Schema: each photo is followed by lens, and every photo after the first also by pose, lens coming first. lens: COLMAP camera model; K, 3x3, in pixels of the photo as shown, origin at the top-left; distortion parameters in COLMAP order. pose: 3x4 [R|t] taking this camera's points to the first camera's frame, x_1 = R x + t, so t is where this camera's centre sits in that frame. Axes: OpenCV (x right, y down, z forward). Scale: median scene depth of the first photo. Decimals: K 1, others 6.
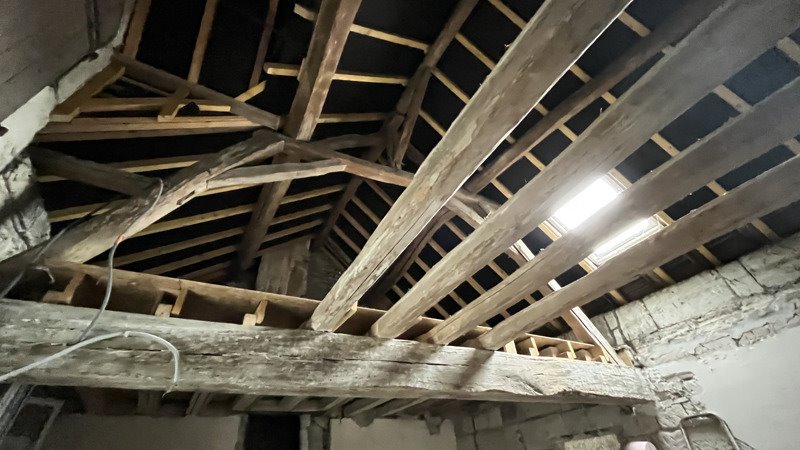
lens RADIAL K [[325.2, 0, 400.1], [0, 325.2, 226.4], [0, 0, 1]] dist [0.000702, 0.000169]
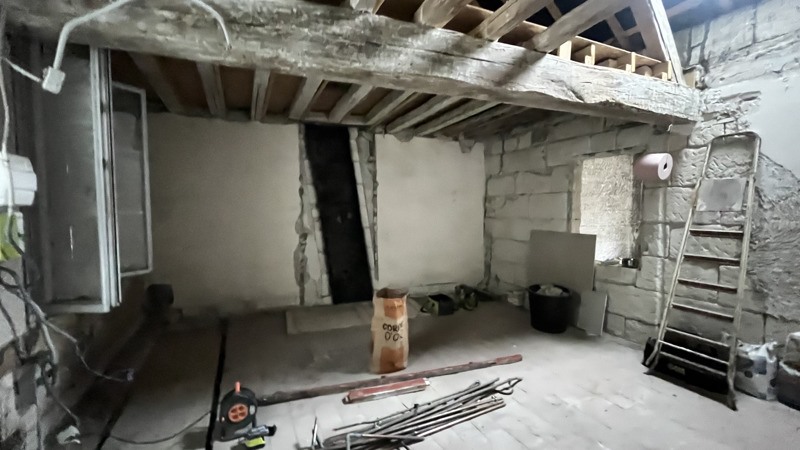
lens RADIAL K [[325.2, 0, 400.1], [0, 325.2, 226.4], [0, 0, 1]] dist [0.000702, 0.000169]
pose [[0.992913, 0.078506, -0.089220, -0.001947], [0.002540, 0.736556, 0.676371, 0.123936], [0.118815, -0.671805, 0.731137, -0.058499]]
